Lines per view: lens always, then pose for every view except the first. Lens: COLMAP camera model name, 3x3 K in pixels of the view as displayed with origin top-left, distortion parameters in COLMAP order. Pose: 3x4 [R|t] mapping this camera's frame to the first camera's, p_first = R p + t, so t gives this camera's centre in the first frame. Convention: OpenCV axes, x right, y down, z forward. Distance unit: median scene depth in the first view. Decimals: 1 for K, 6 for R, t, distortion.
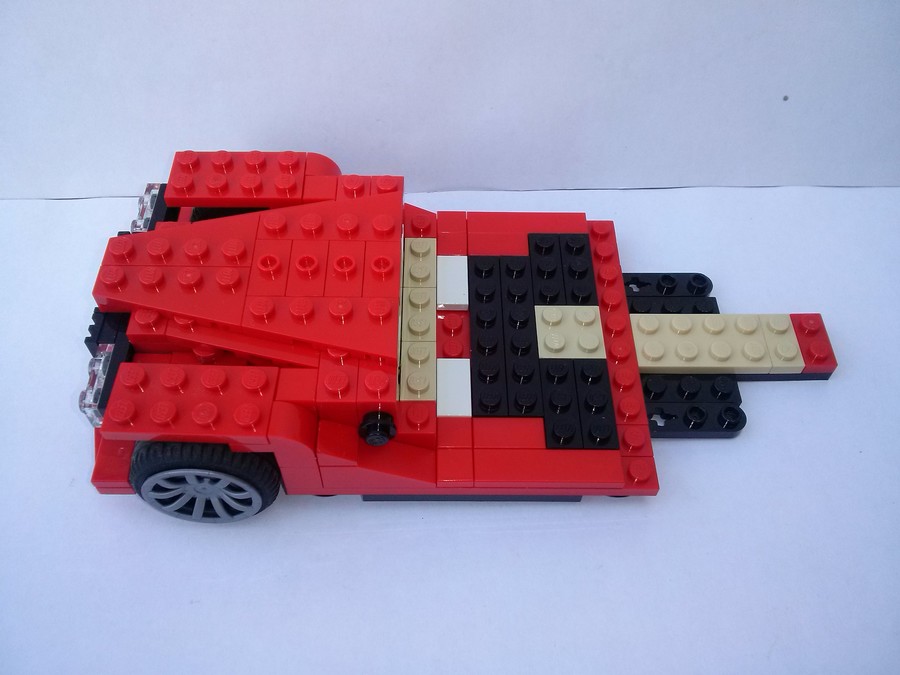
lens RADIAL K [[810.1, 0, 452.9], [0, 810.1, 339.7], [0, 0, 1]] dist [0.002153, -0.002101]
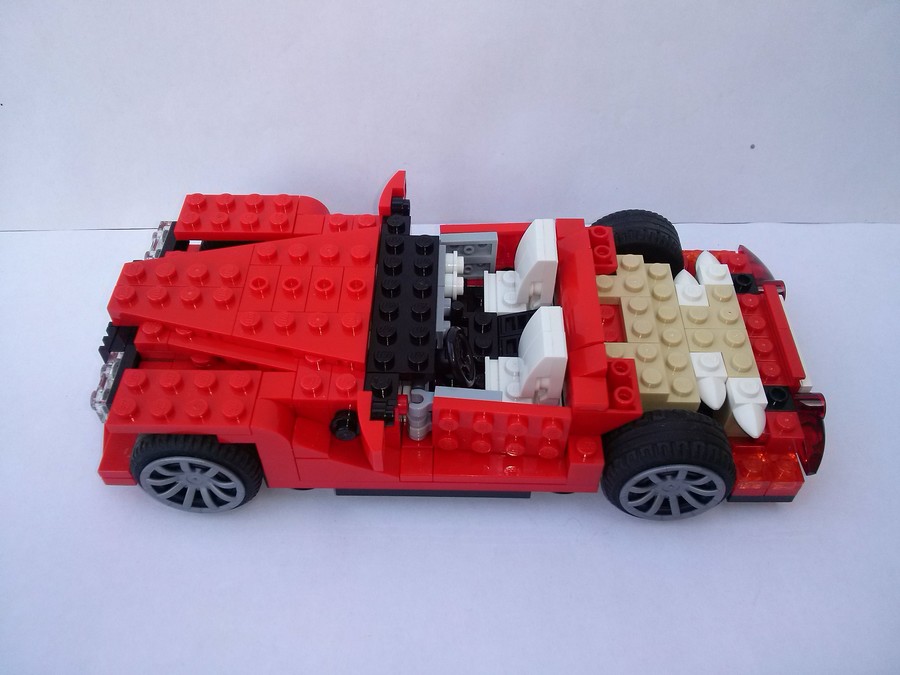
lens RADIAL K [[807.7, 0, 452.0], [0, 807.7, 331.7], [0, 0, 1]] dist [0.005450, 0.002315]
pose [[0.999498, 0.006205, -0.031074, 0.084329], [-0.009224, 0.995148, -0.097960, 0.083298], [0.030315, 0.098198, 0.994705, -0.133811]]
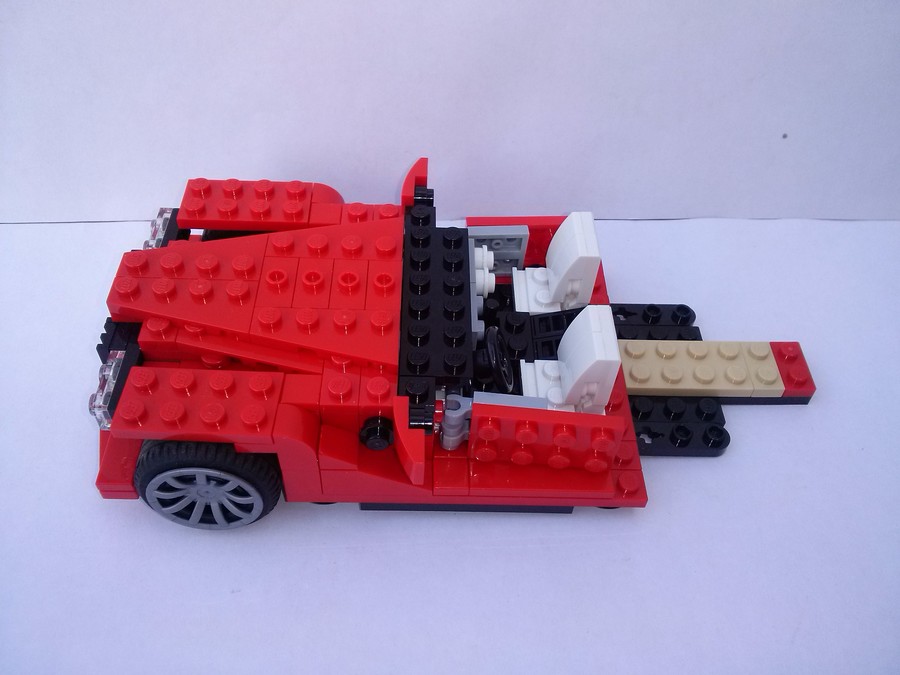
lens RADIAL K [[810.1, 0, 452.9], [0, 810.1, 339.7], [0, 0, 1]] dist [0.002153, -0.002101]
pose [[0.999683, 0.015527, 0.019809, -0.017849], [-0.013616, 0.995554, -0.093200, 0.080067], [-0.021168, 0.092901, 0.995450, -0.043461]]
